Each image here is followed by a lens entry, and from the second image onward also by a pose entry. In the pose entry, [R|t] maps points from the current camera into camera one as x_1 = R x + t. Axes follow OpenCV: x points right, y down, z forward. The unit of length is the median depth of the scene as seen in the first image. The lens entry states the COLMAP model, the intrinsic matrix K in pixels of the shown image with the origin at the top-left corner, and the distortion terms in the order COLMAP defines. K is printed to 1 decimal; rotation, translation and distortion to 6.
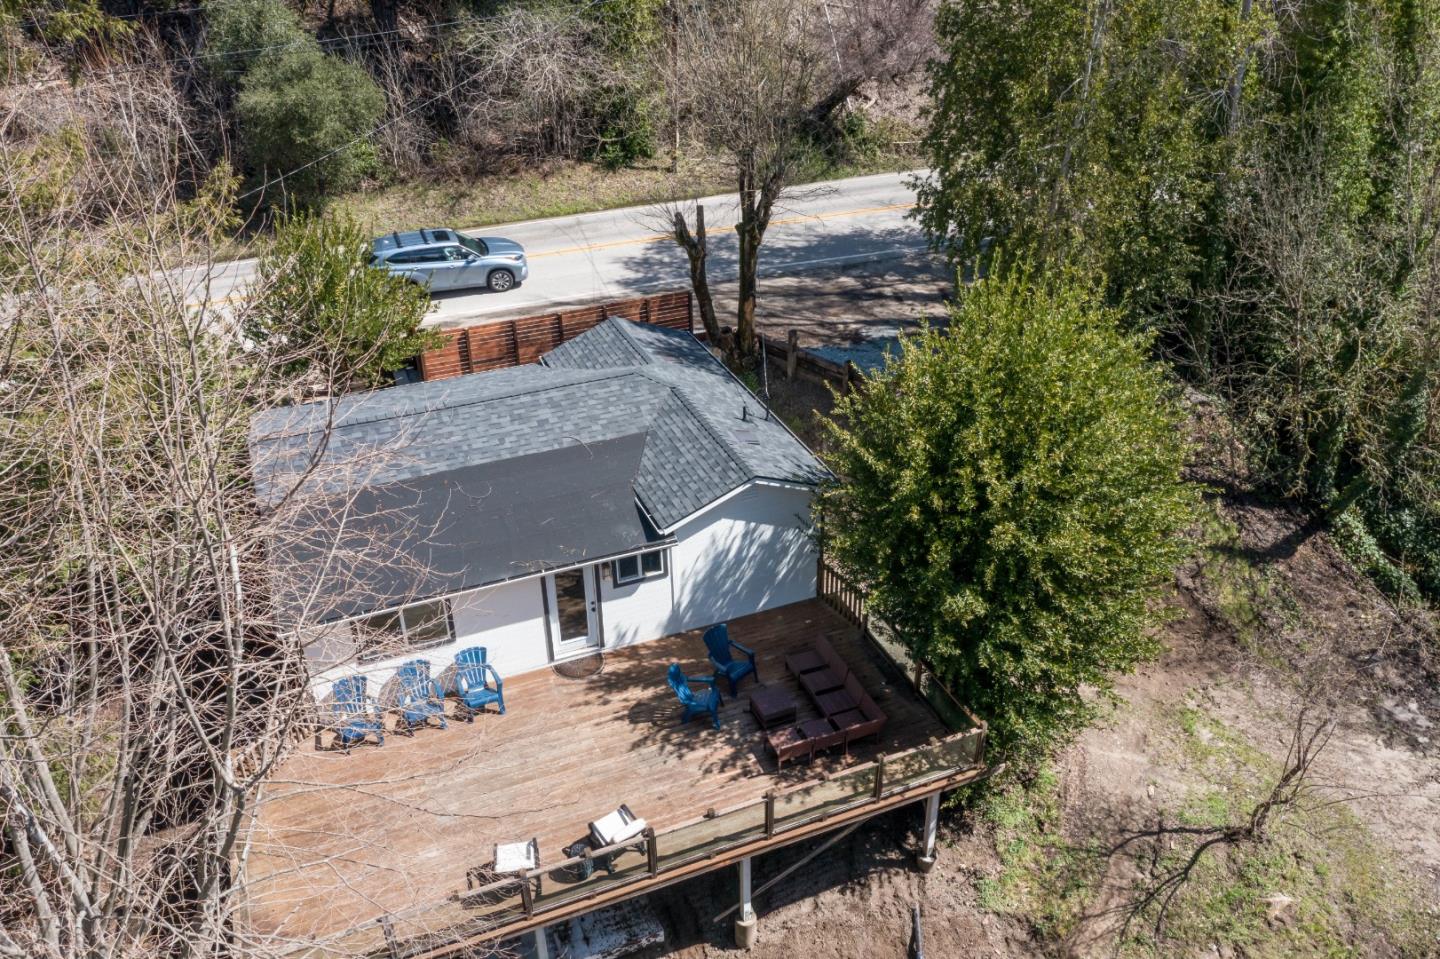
lens RADIAL K [[1141.3, 0, 720.0], [0, 1141.3, 479.5], [0, 0, 1]] dist [-0.020563, -0.004795]
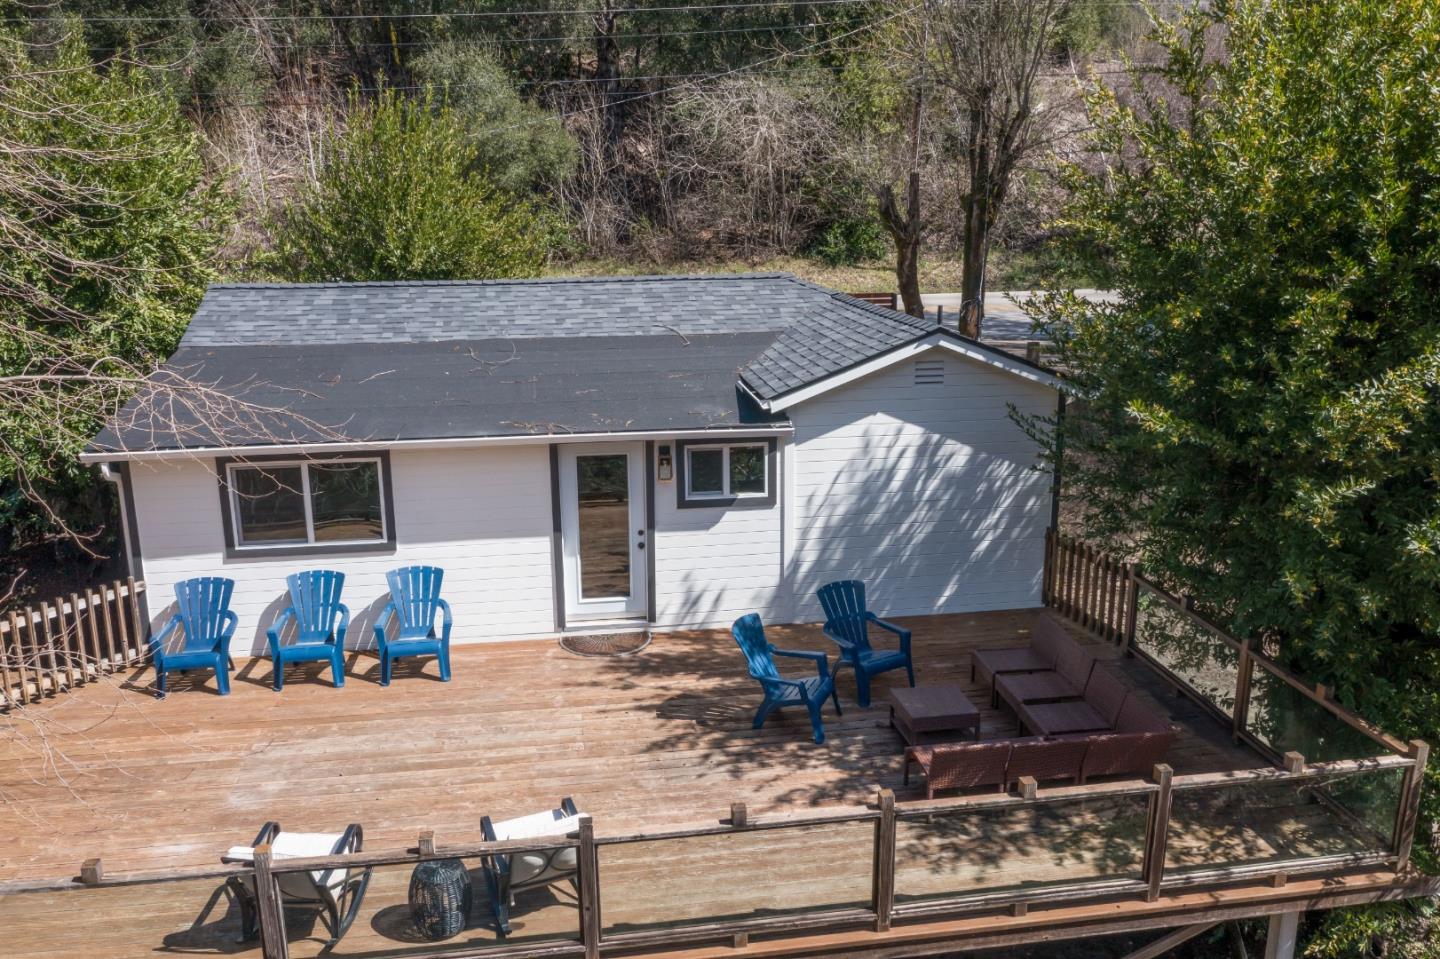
lens RADIAL K [[1141.3, 0, 720.0], [0, 1141.3, 479.5], [0, 0, 1]] dist [-0.020563, -0.004795]
pose [[0.971834, 0.065291, -0.226443, 0.058797], [-0.122871, 0.960303, -0.250440, 0.227229], [0.201102, 0.271210, 0.941278, 0.460604]]
